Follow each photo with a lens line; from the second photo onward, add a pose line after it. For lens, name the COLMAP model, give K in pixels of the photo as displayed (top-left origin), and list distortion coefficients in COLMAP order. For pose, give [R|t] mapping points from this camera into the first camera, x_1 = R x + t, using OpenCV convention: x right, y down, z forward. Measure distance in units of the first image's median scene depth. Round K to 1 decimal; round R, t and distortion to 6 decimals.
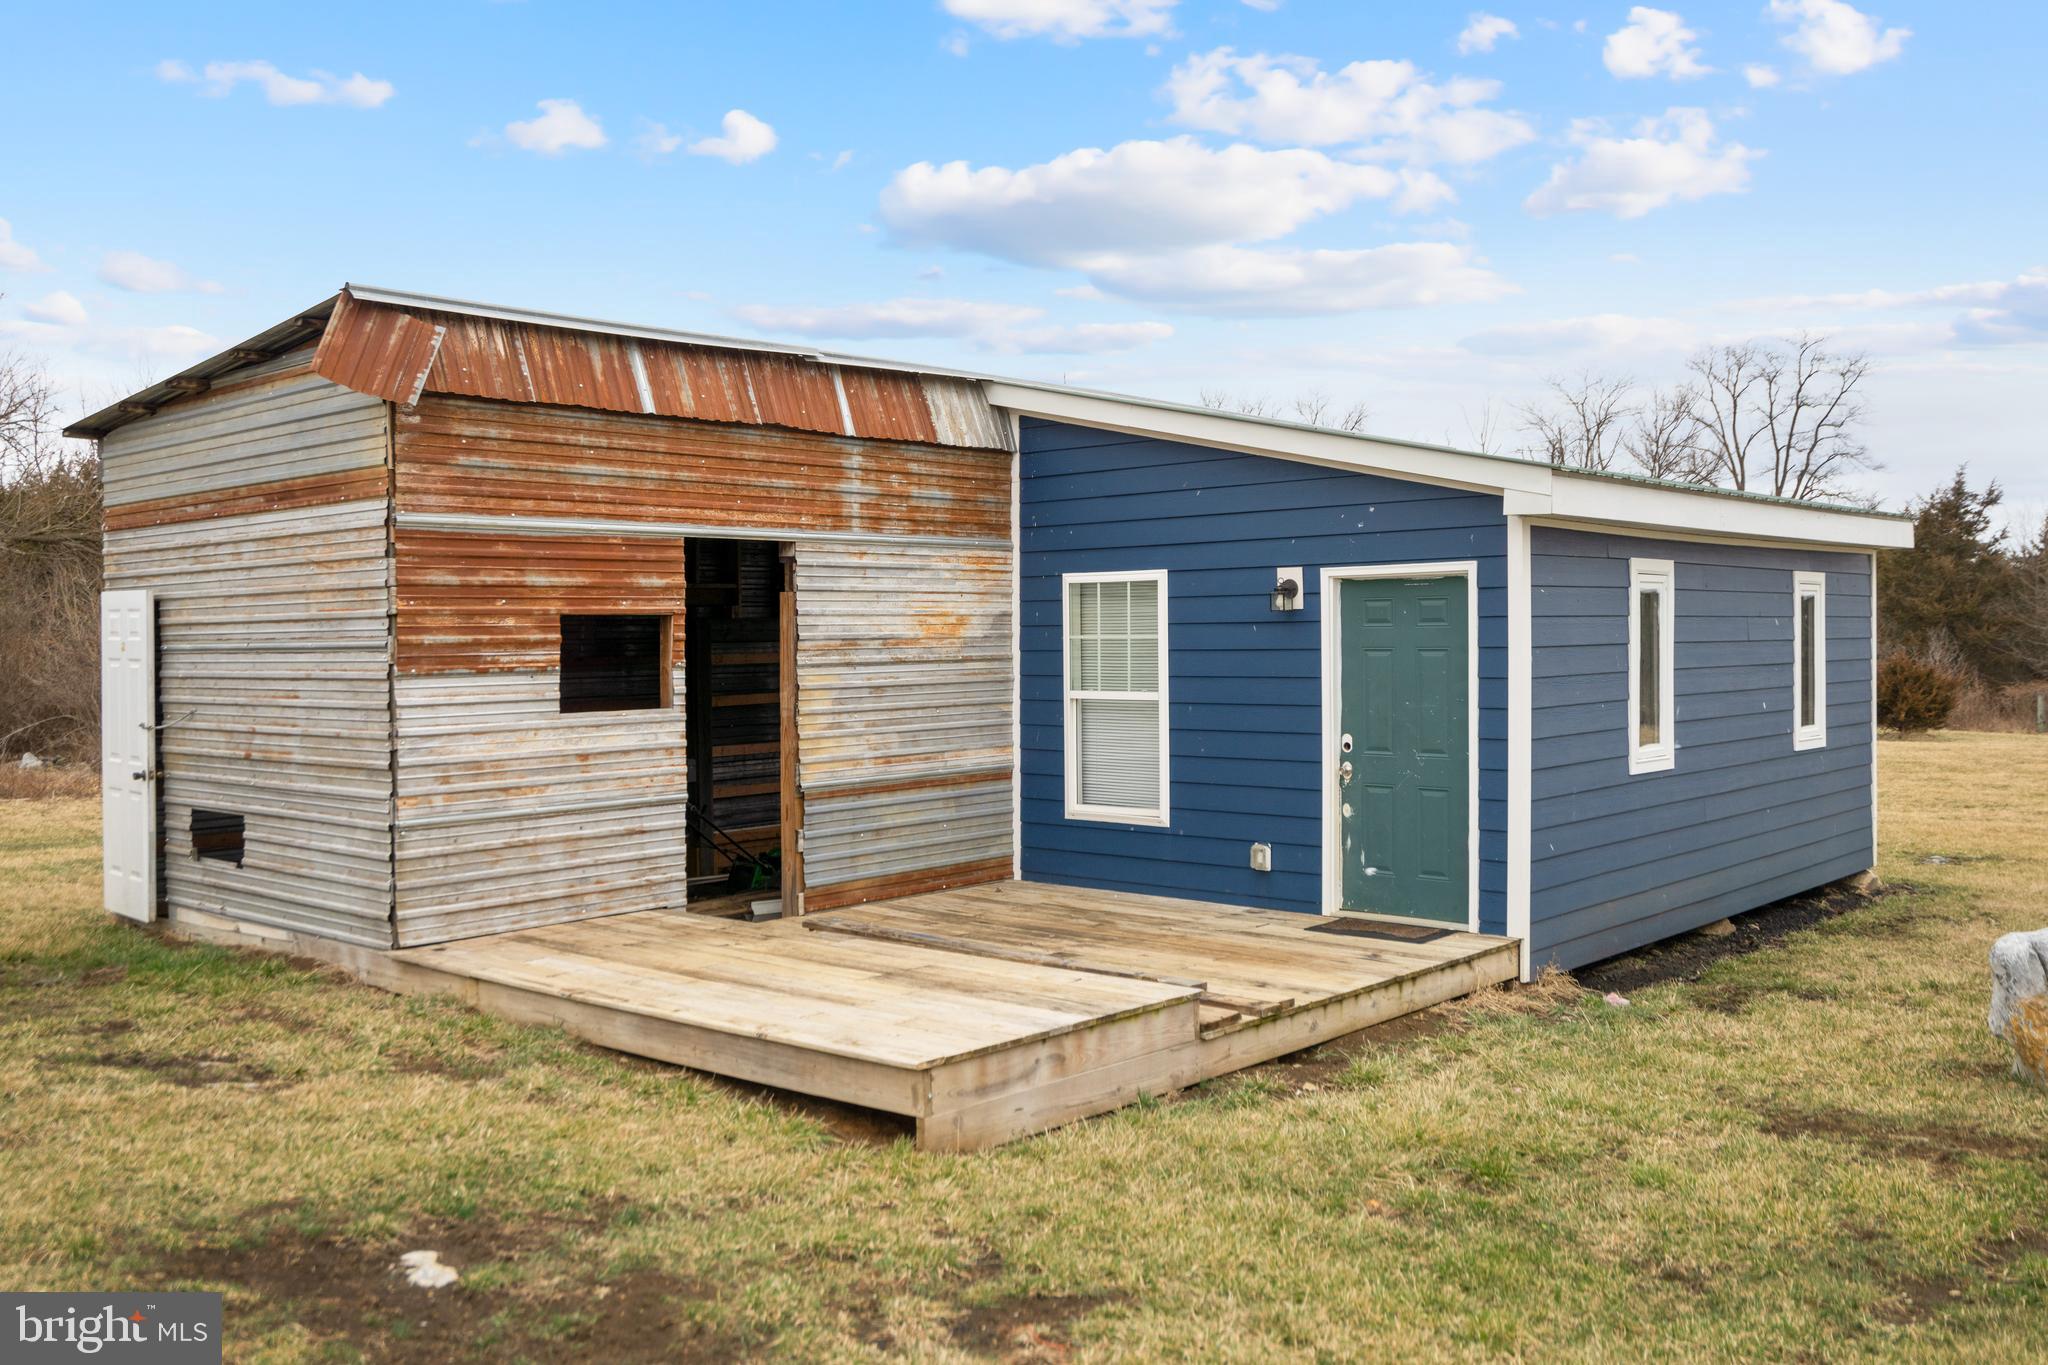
lens RADIAL K [[1735.6, 0, 1020.7], [0, 1735.6, 701.6], [0, 0, 1]] dist [-0.003099, 0.000181]
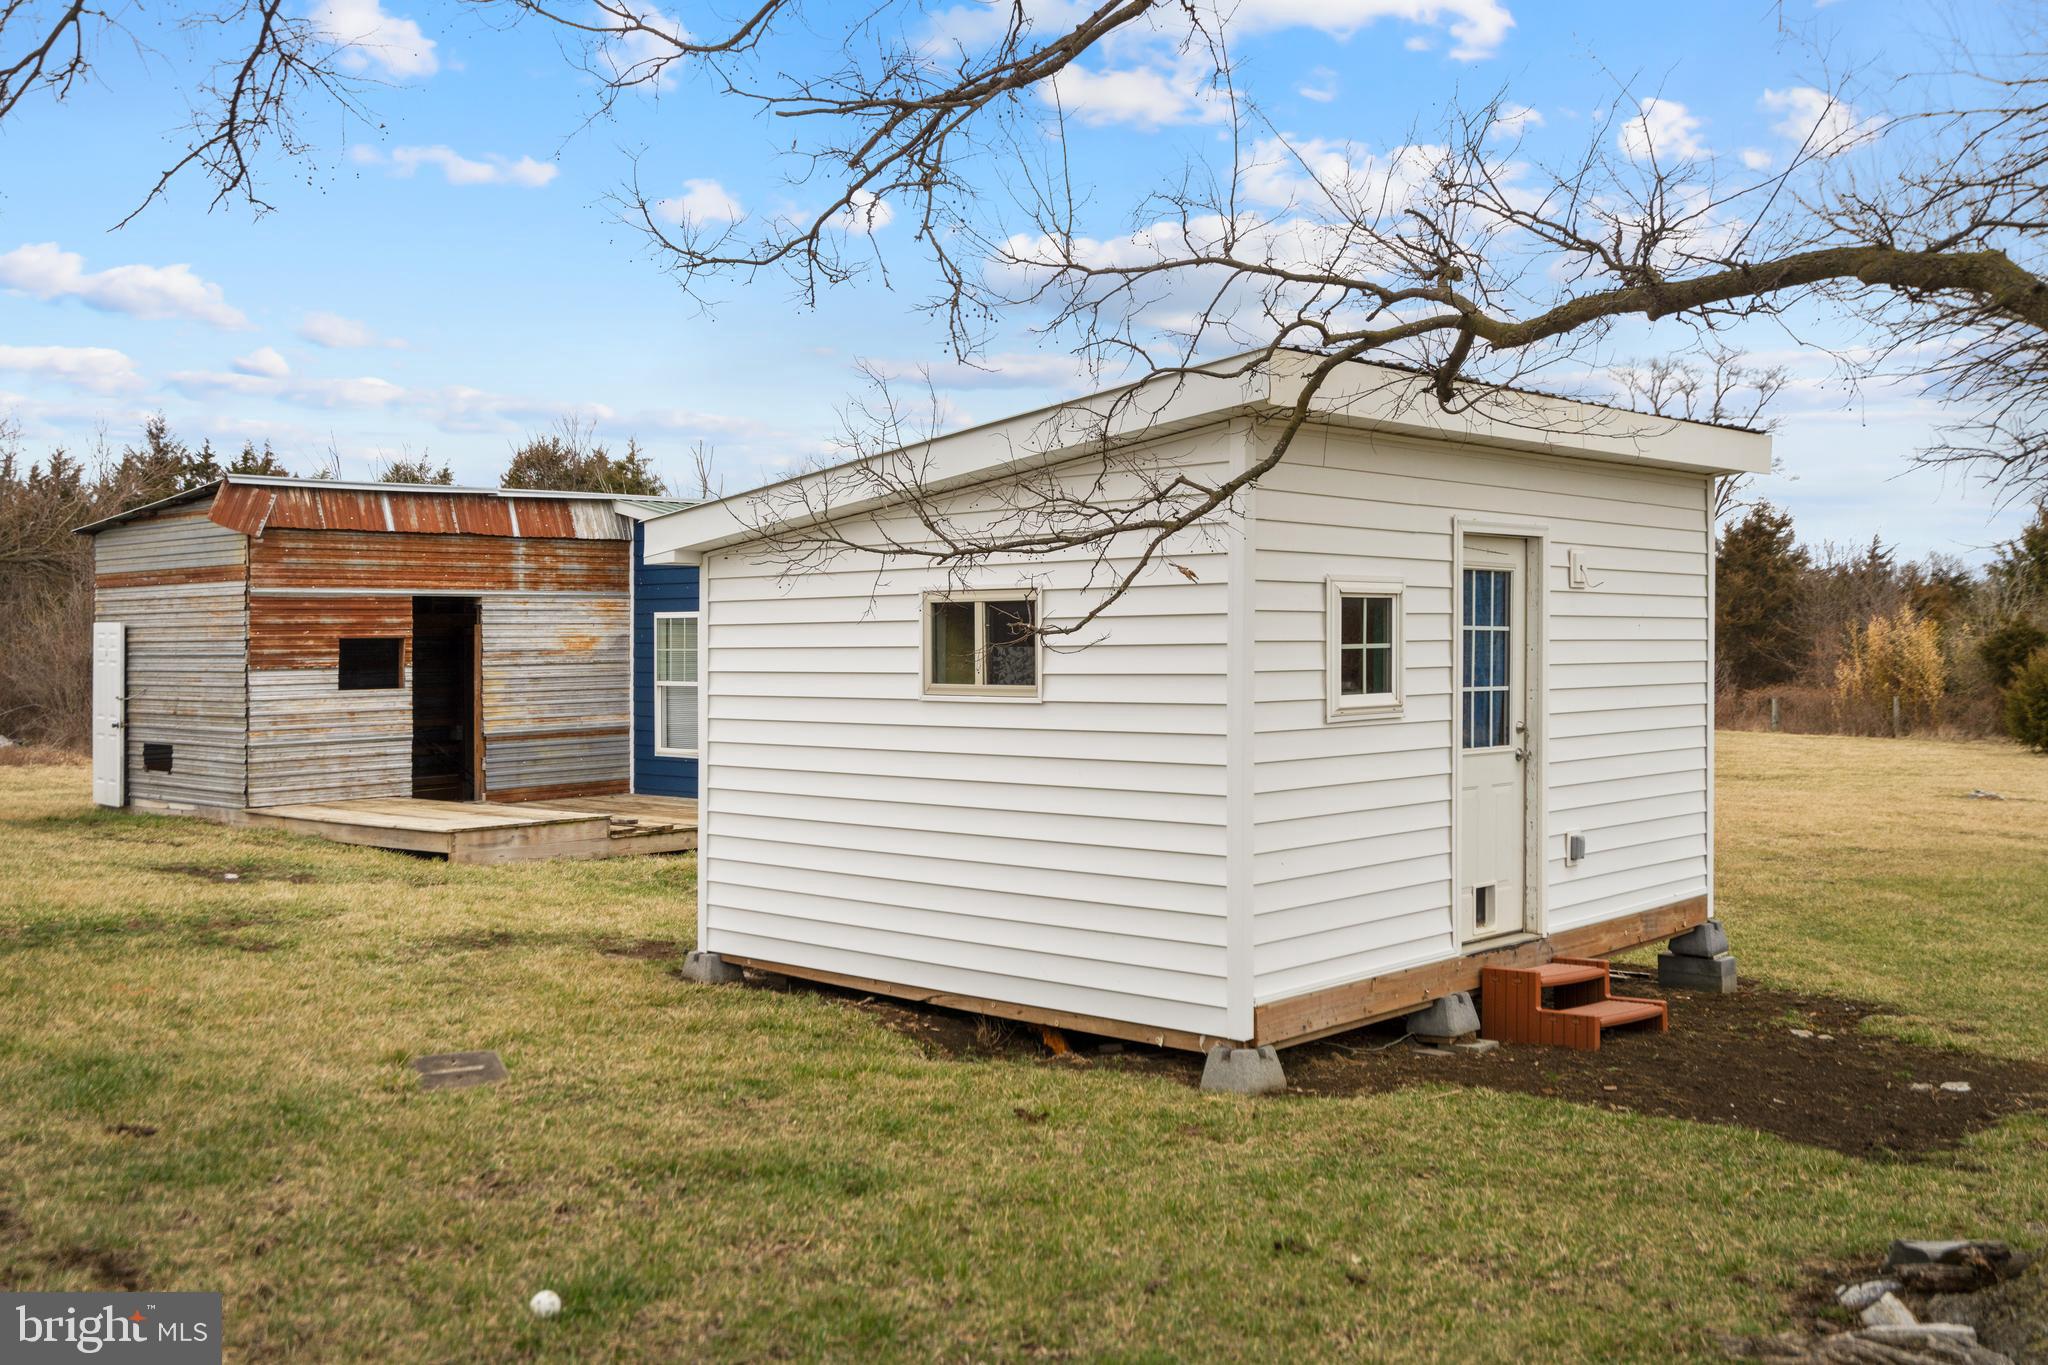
lens RADIAL K [[1793.5, 0, 1030.7], [0, 1793.5, 670.6], [0, 0, 1]] dist [-0.032849, 0.002387]
pose [[0.999702, 0.003385, 0.024188, 0.415229], [-0.002921, 0.999811, -0.019212, 0.019103], [-0.024249, 0.019136, 0.999523, -0.908475]]
